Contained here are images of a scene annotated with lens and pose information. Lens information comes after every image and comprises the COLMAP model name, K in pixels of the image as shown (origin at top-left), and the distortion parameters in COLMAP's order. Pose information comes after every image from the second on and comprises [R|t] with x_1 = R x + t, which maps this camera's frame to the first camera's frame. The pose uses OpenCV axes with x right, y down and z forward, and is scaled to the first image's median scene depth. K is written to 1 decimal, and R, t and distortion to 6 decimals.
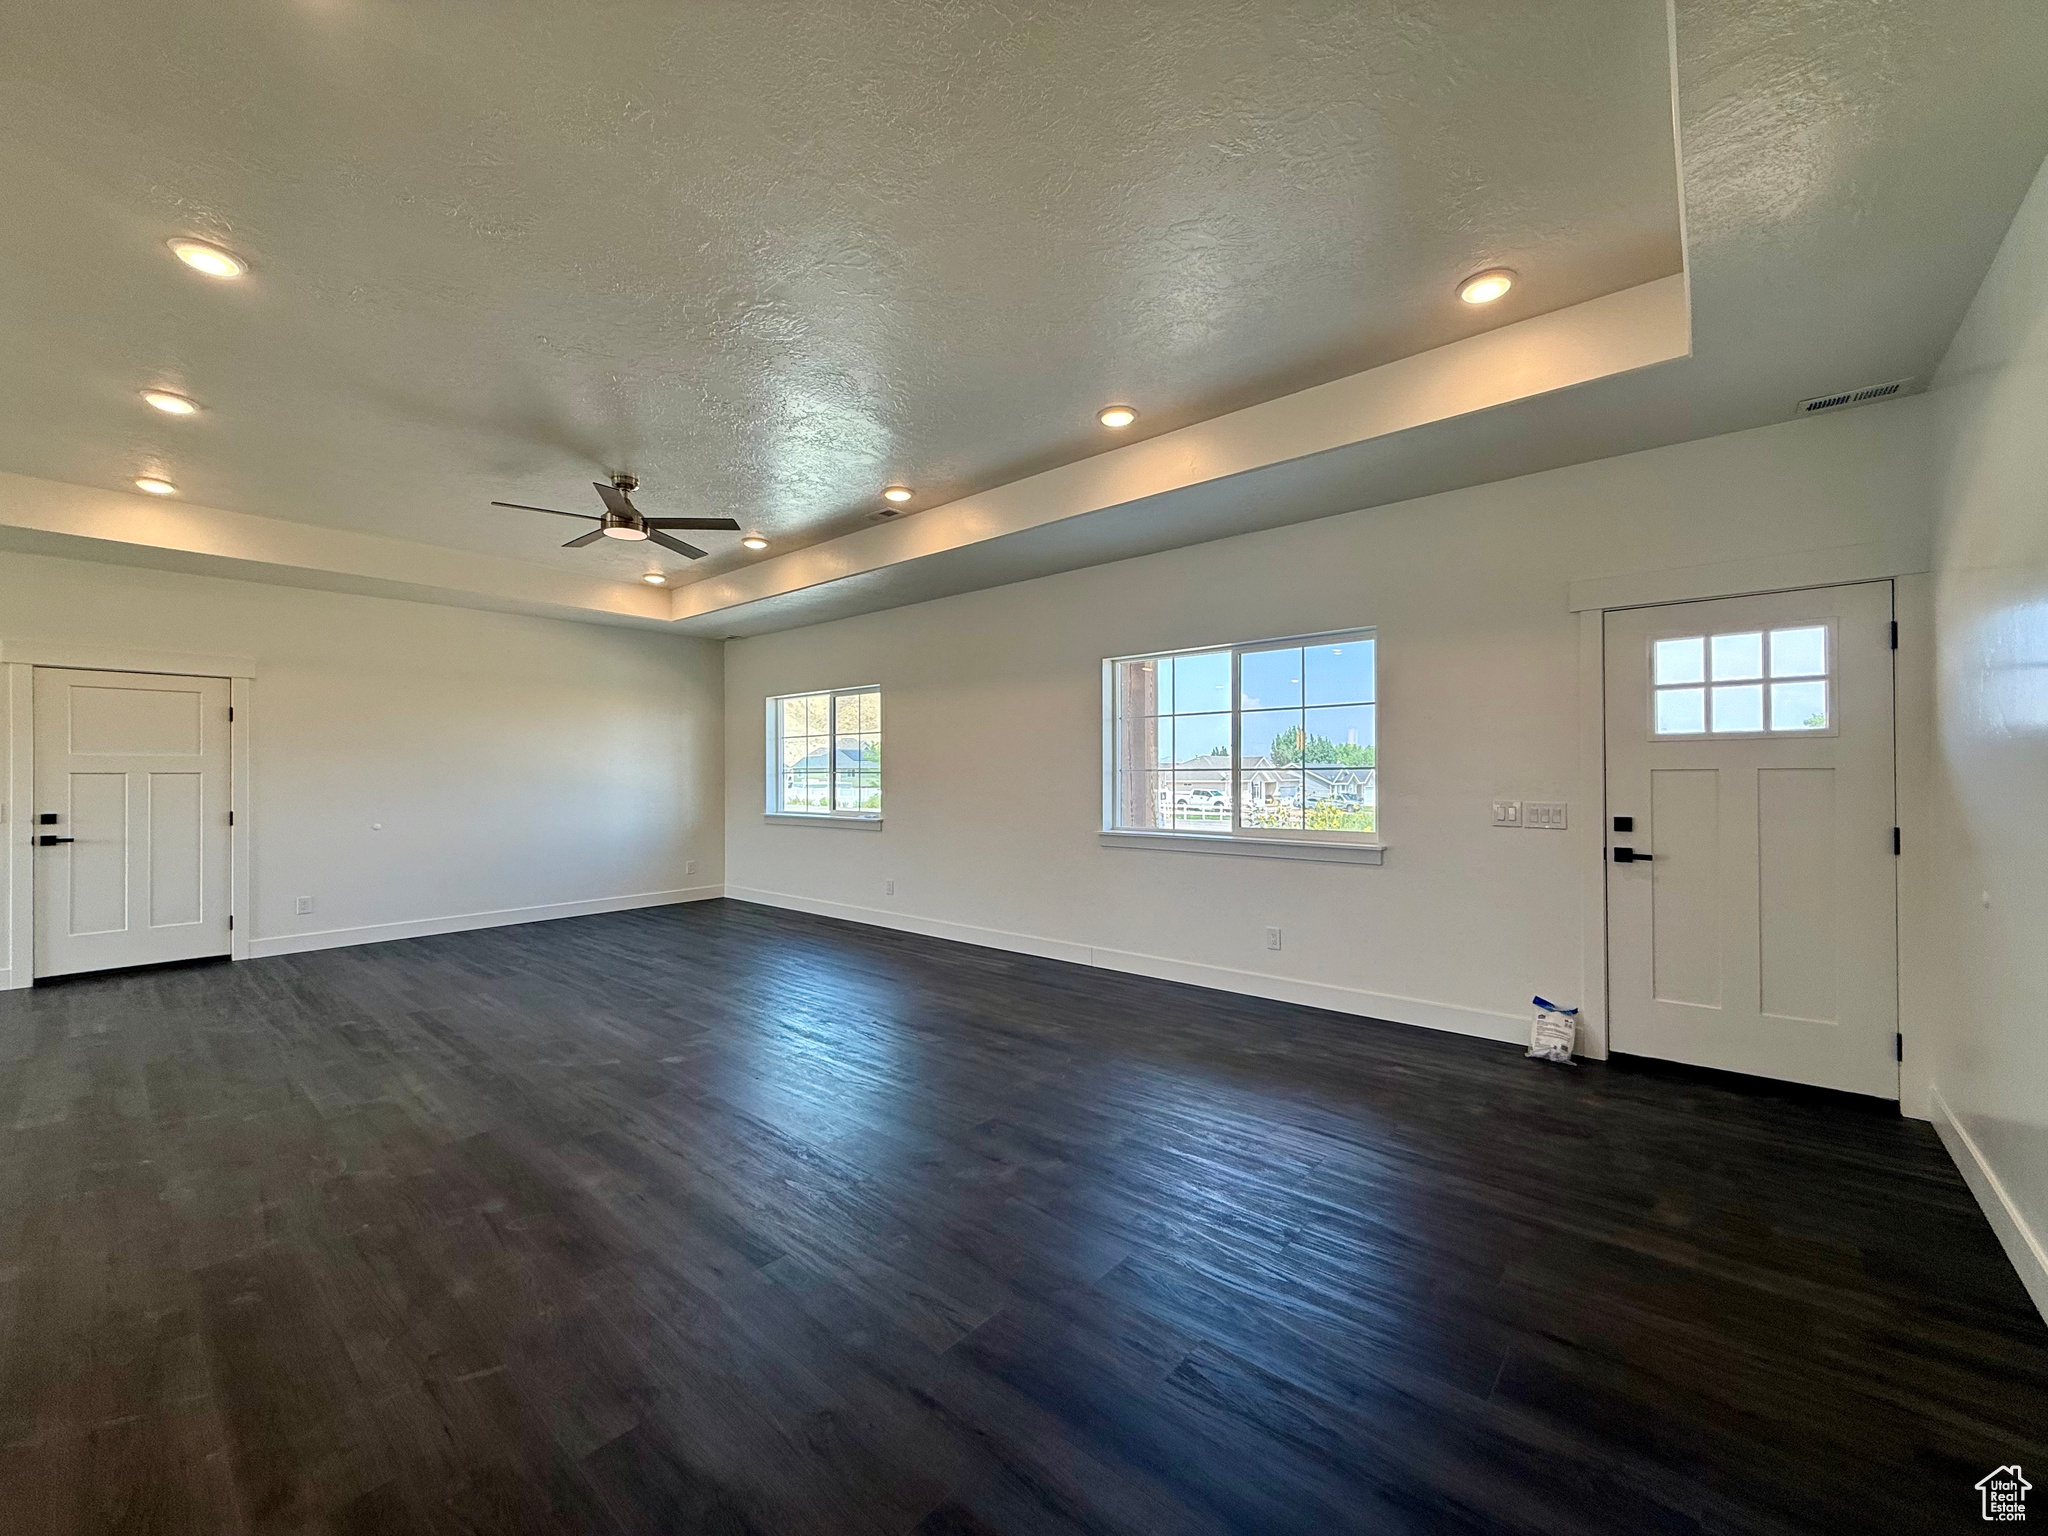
lens RADIAL K [[813.3, 0, 1020.2], [0, 813.3, 781.0], [0, 0, 1]] dist [-0.002251, 0.000922]
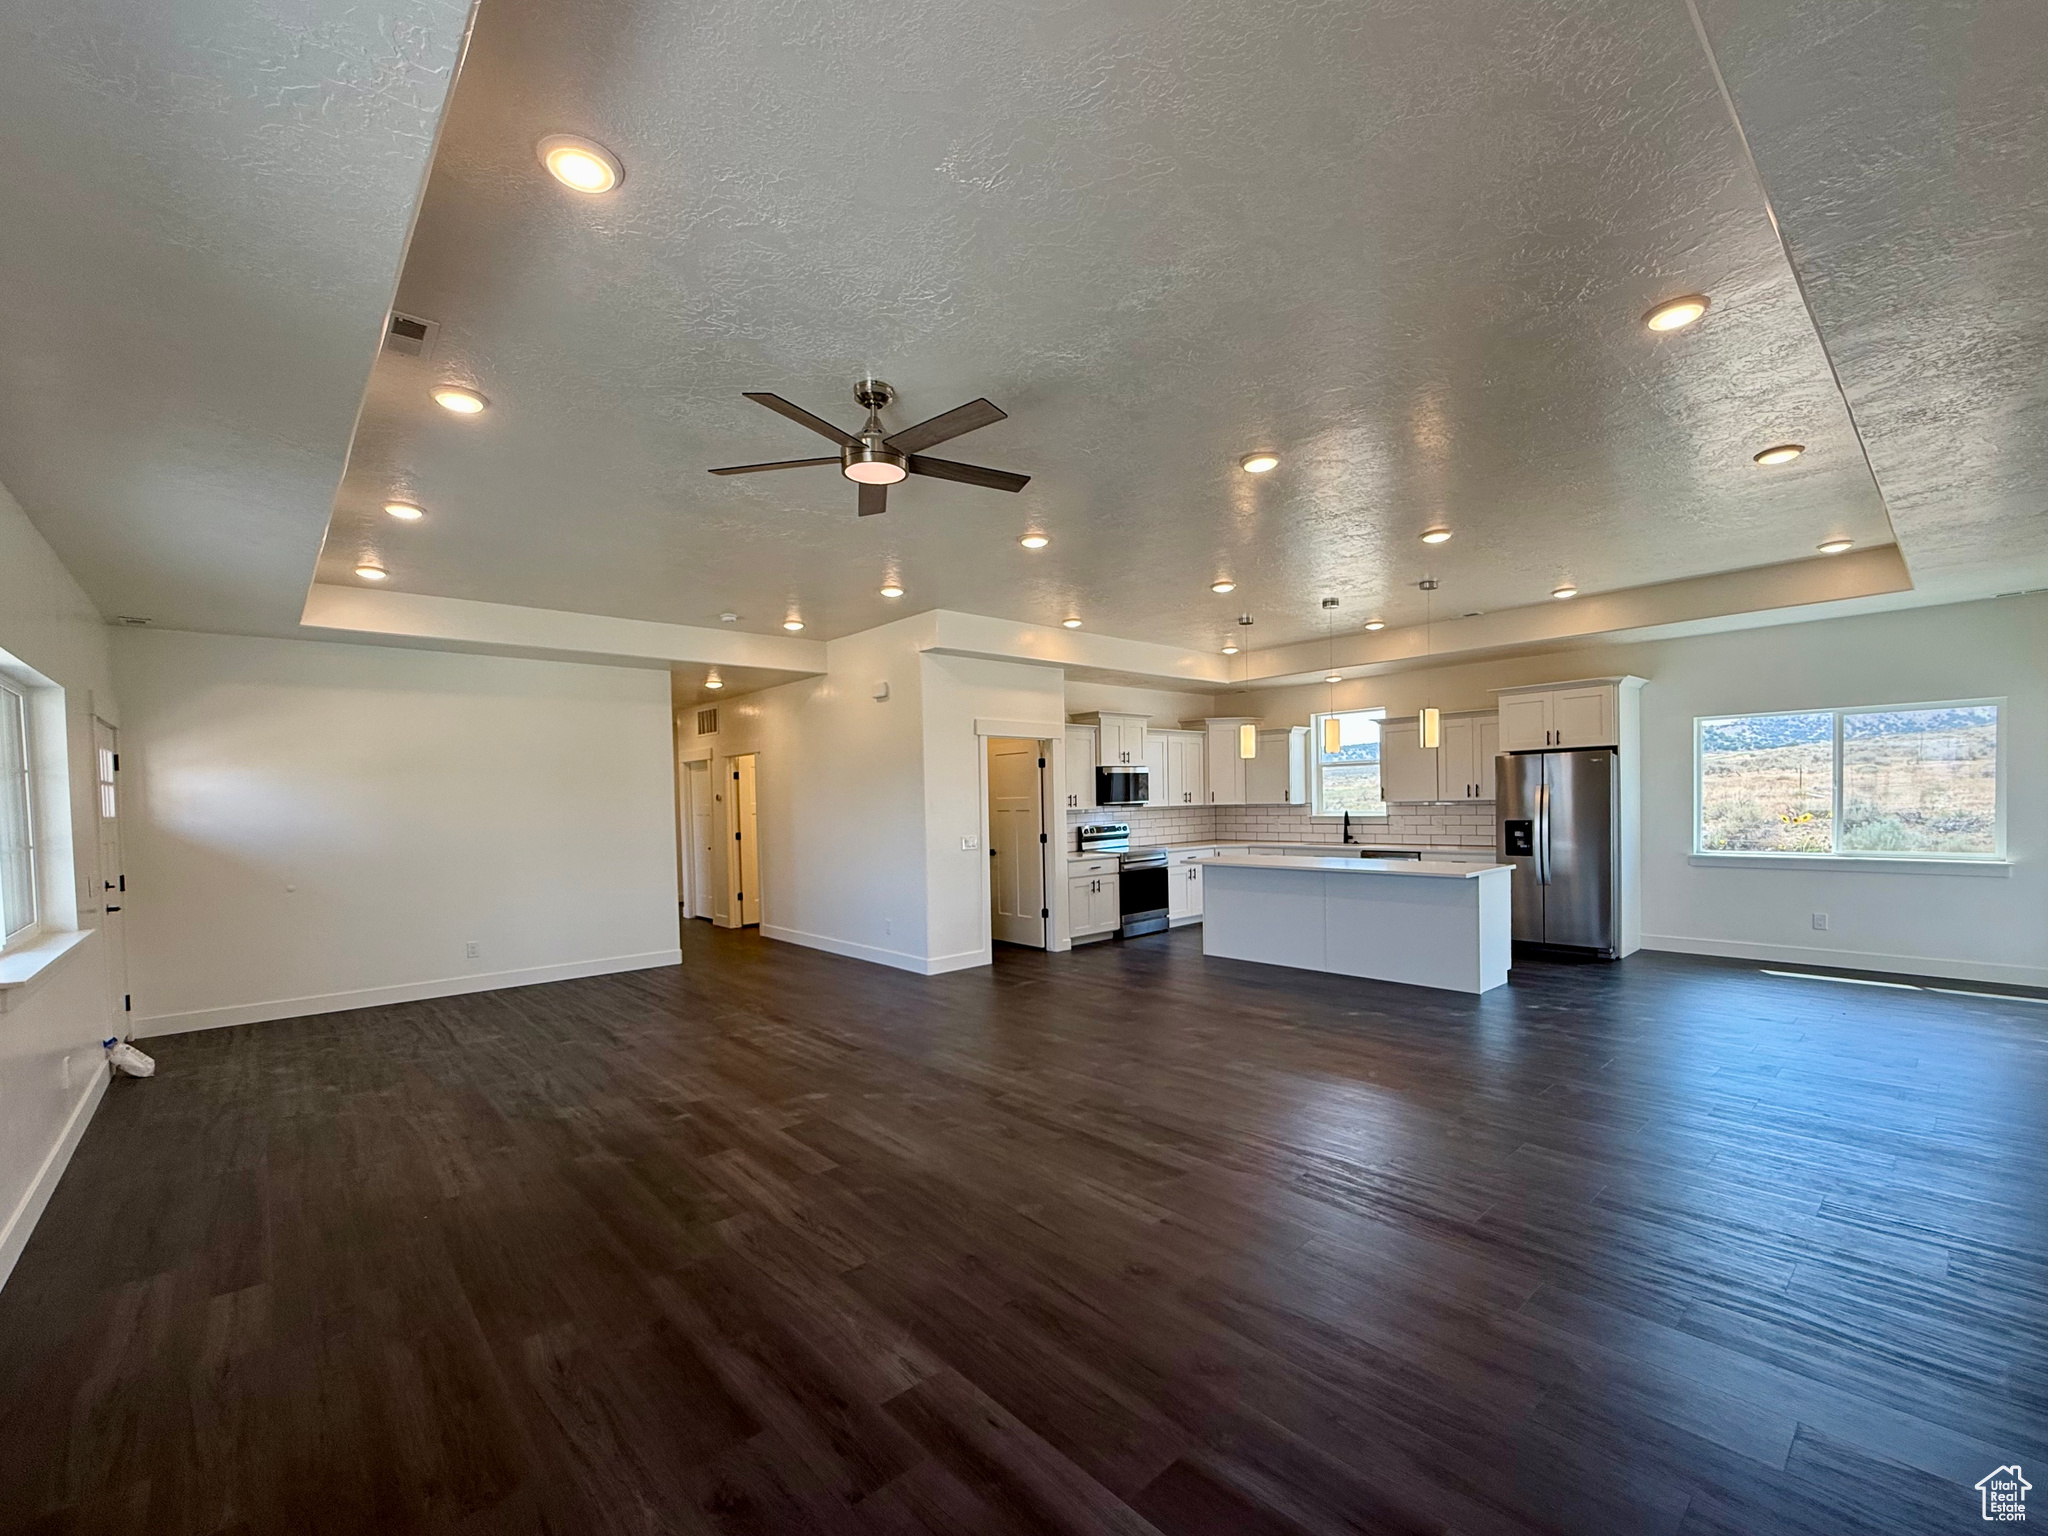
lens RADIAL K [[870.0, 0, 1012.0], [0, 870.0, 818.4], [0, 0, 1]] dist [0.003818, 0.000274]
pose [[-0.989891, 0.022220, 0.140081, -0.632673], [0.026421, 0.999253, 0.028204, -0.039895], [-0.139350, 0.031620, -0.989738, 1.554491]]
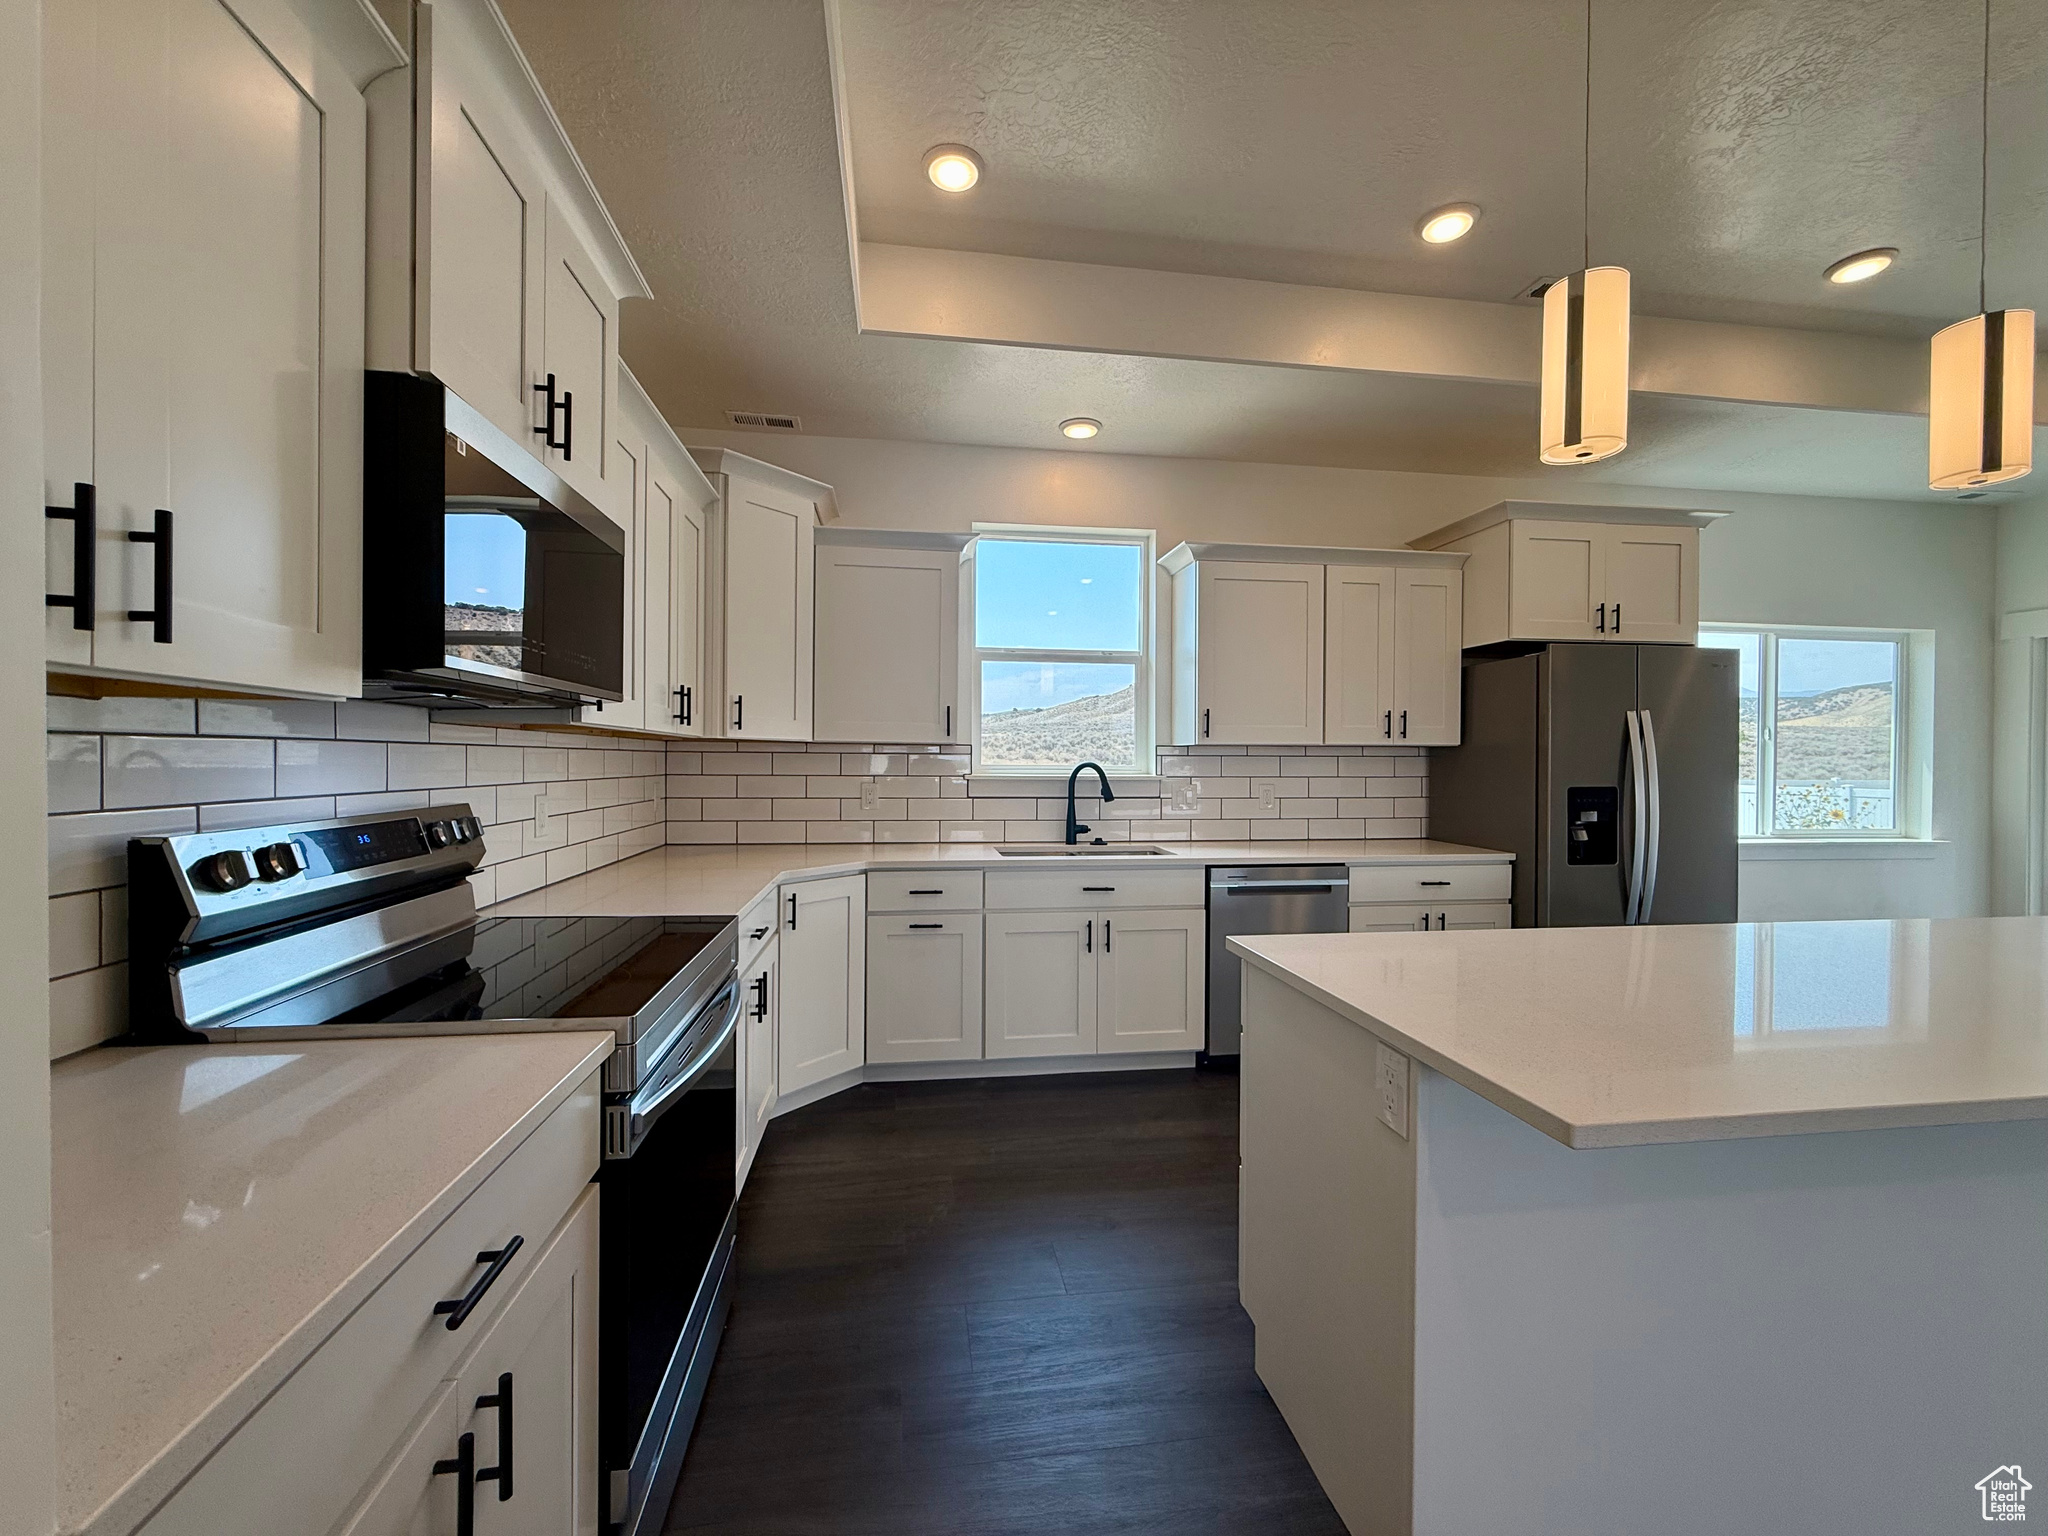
lens RADIAL K [[813.3, 0, 1021.8], [0, 813.3, 770.0], [0, 0, 1]] dist [-0.002251, 0.000922]
pose [[-0.657484, 0.006608, -0.753439, -0.506025], [-0.008023, 0.999843, 0.015770, 0.009948], [0.753426, 0.016413, -0.657328, 0.016965]]
